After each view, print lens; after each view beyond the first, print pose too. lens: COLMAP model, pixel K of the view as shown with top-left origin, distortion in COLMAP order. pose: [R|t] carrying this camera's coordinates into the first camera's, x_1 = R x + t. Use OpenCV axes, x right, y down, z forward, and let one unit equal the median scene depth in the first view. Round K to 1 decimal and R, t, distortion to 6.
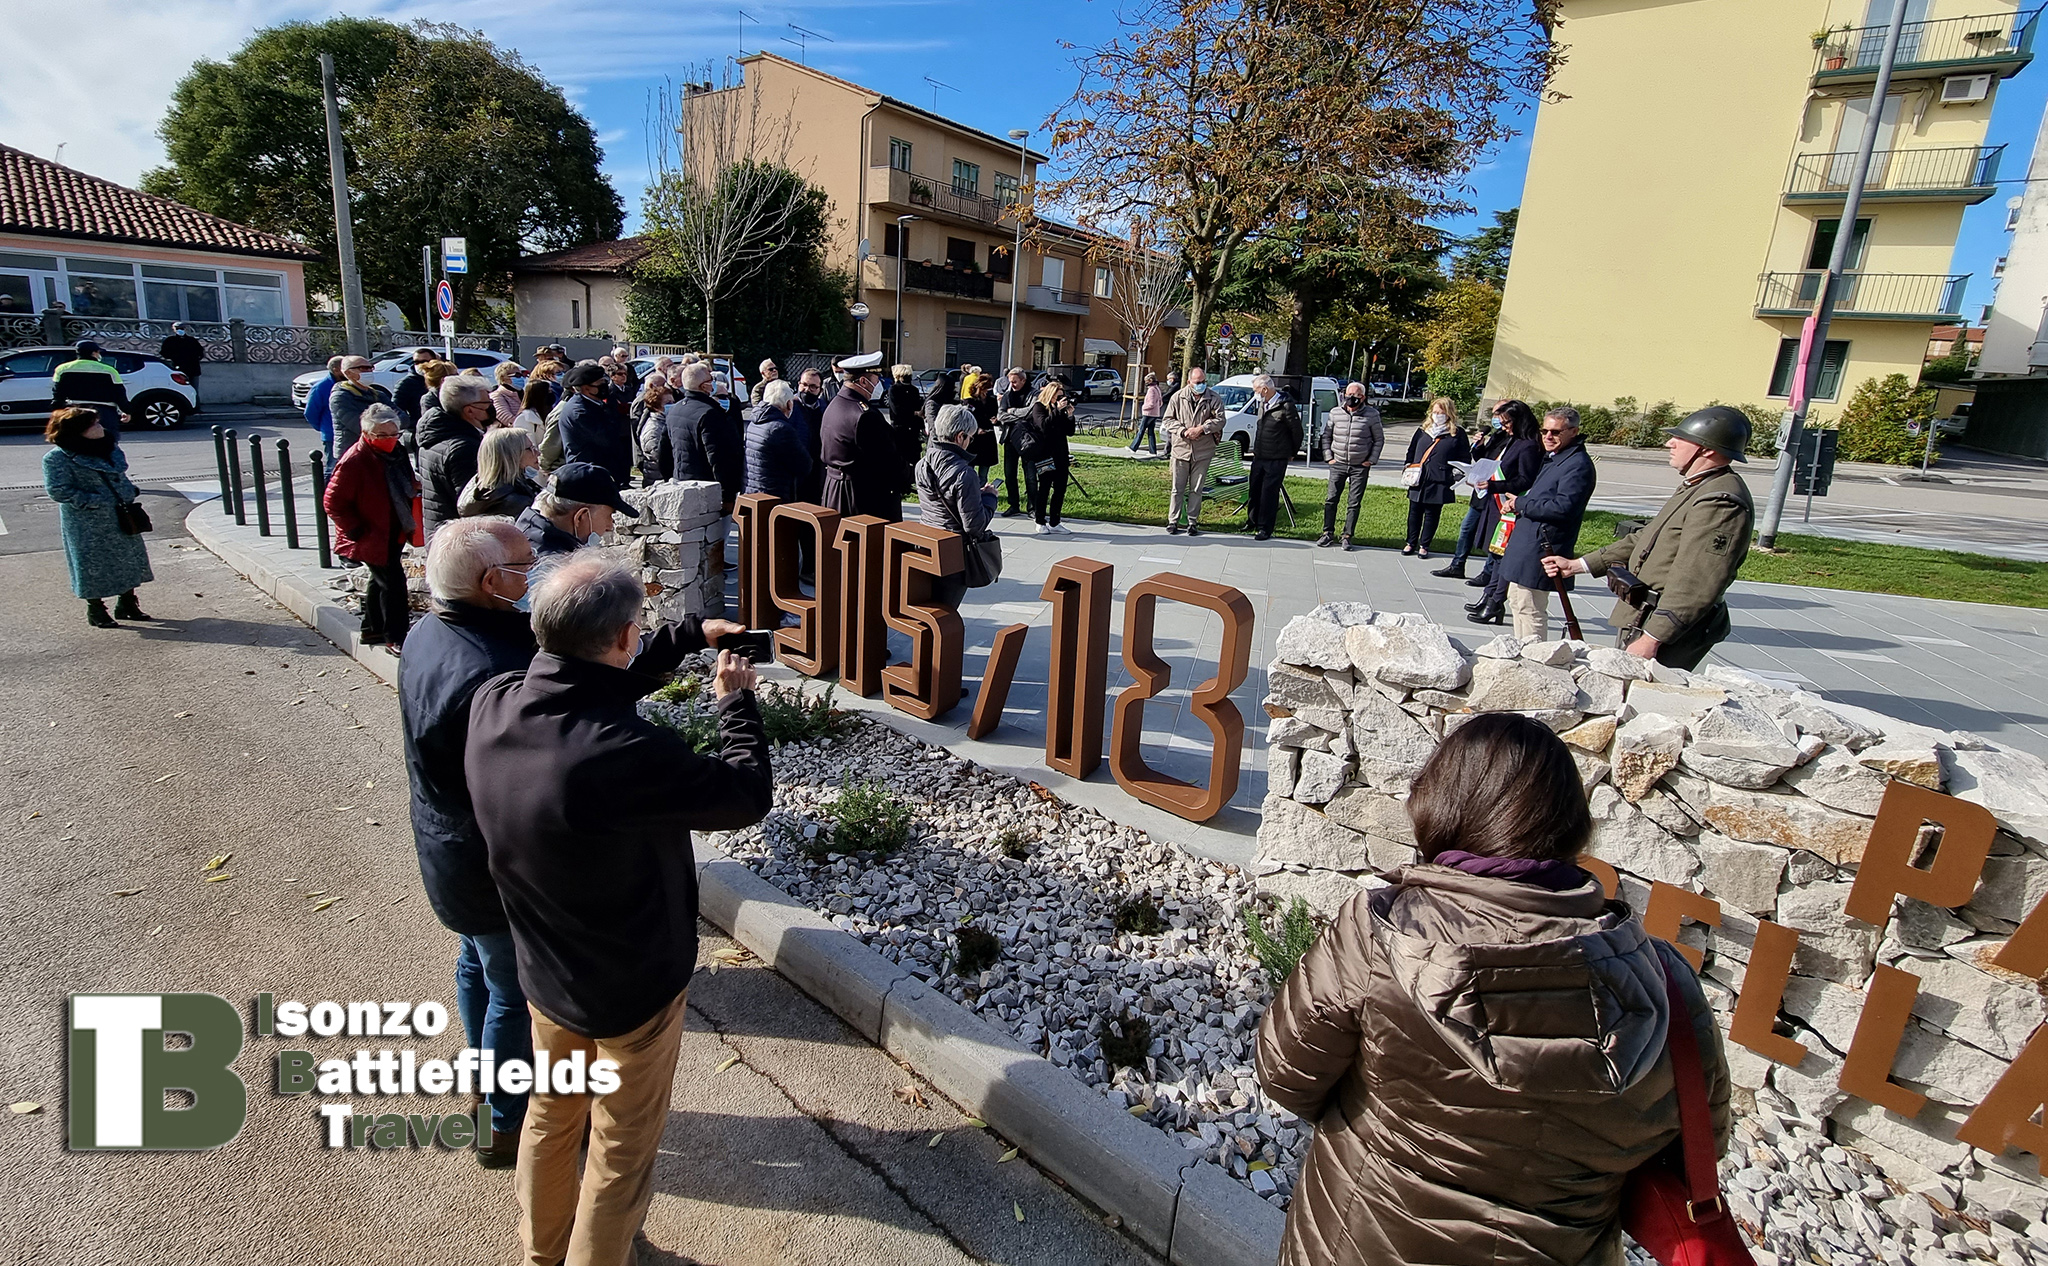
lens RADIAL K [[836.0, 0, 1021.4], [0, 836.0, 508.4], [0, 0, 1]] dist [-0.003041, -0.000178]
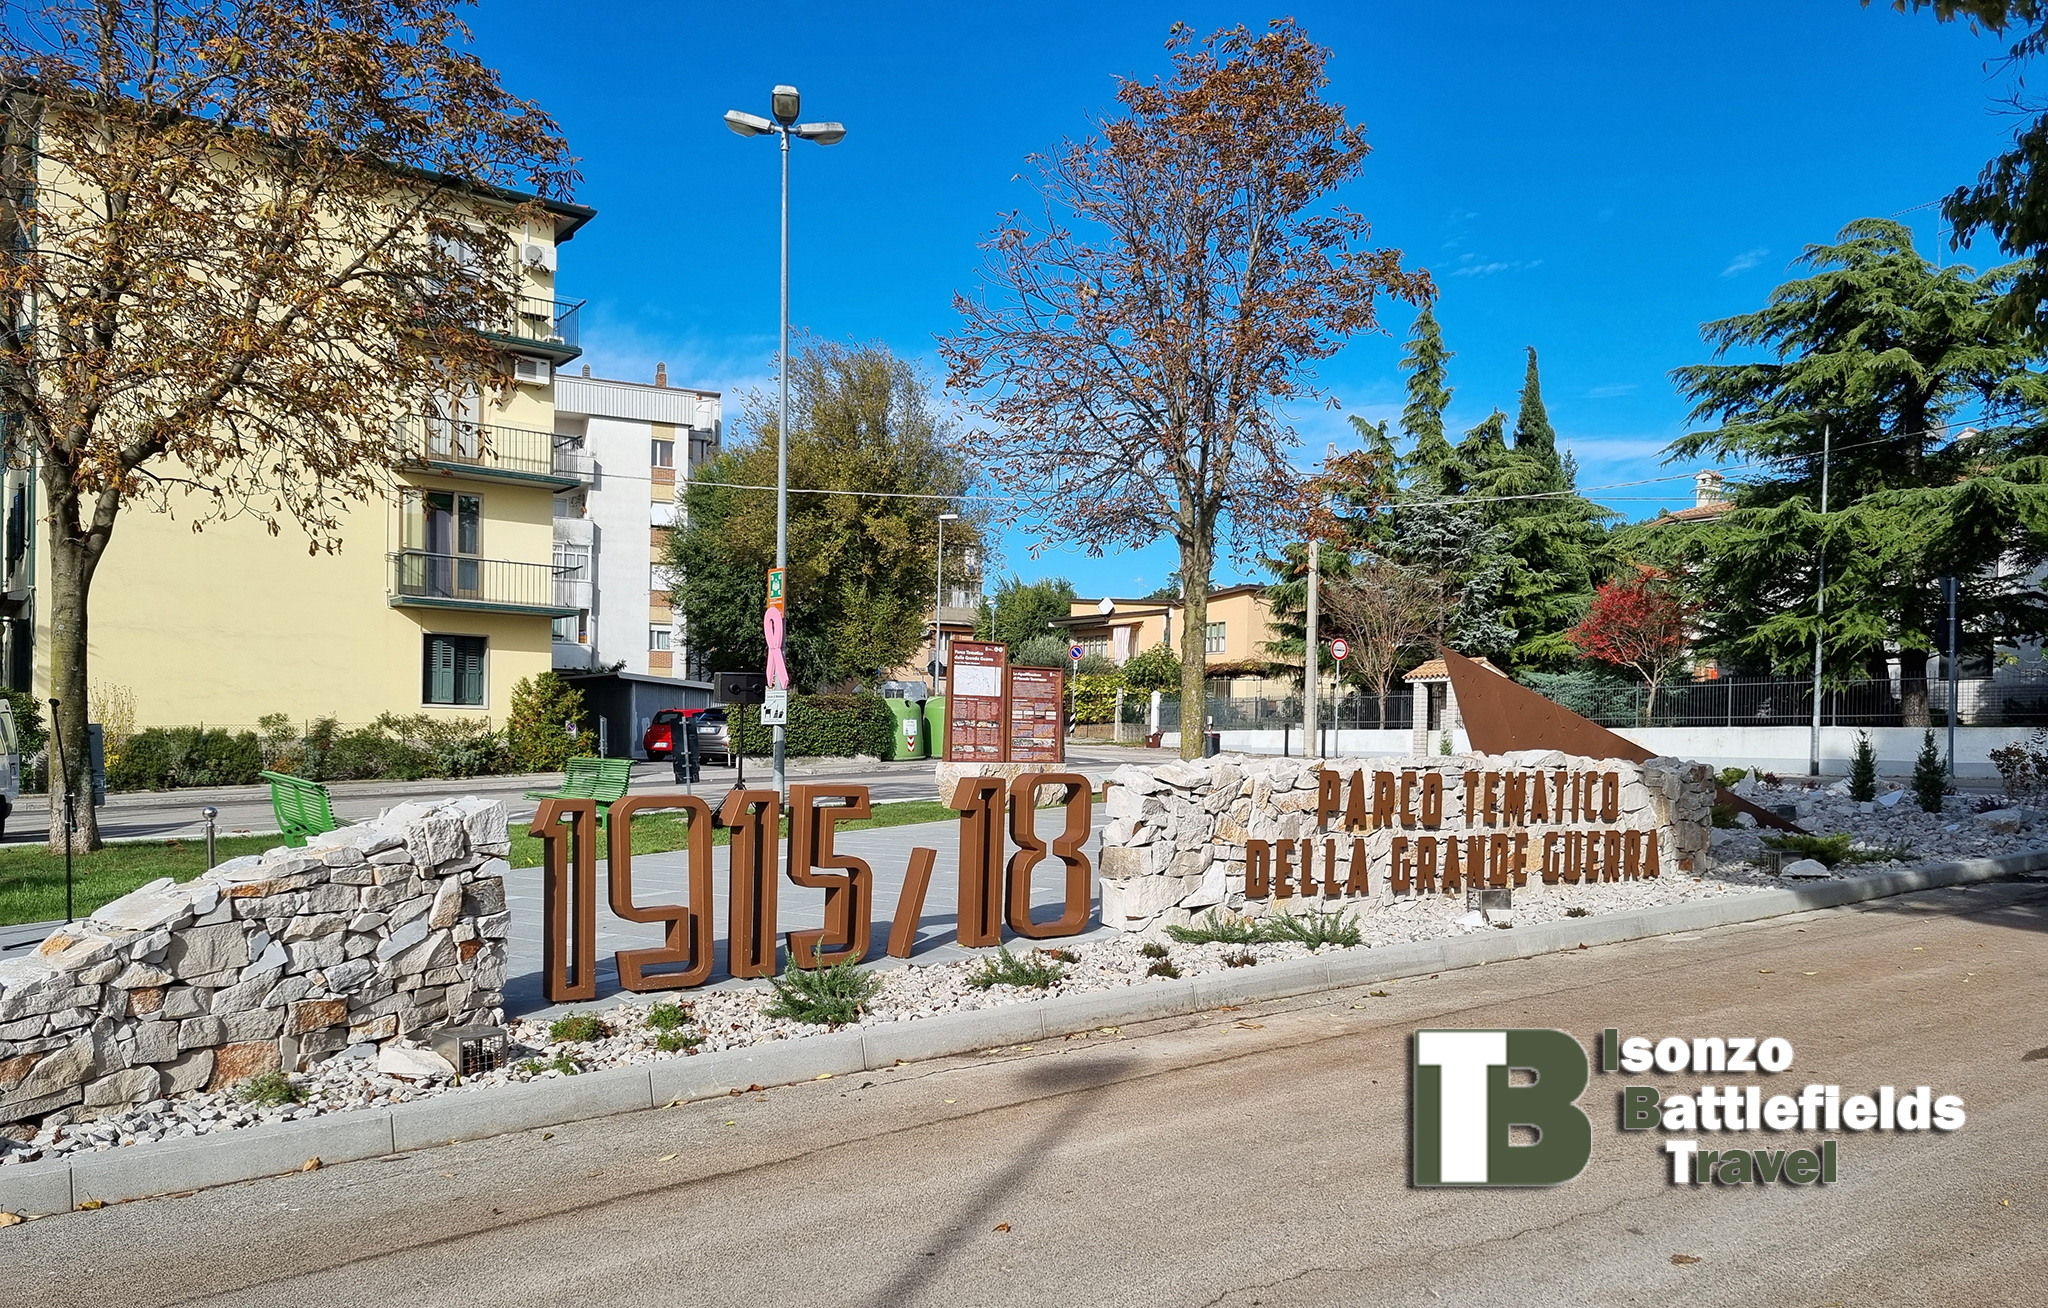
lens RADIAL K [[1527.5, 0, 1023.5], [0, 1527.5, 778.6], [0, 0, 1]] dist [0.055218, -0.023334]
pose [[0.292761, -0.085215, 0.952381, -0.370021], [0.191610, 0.981046, 0.028879, 0.001723], [-0.936791, 0.174031, 0.303540, 0.034808]]
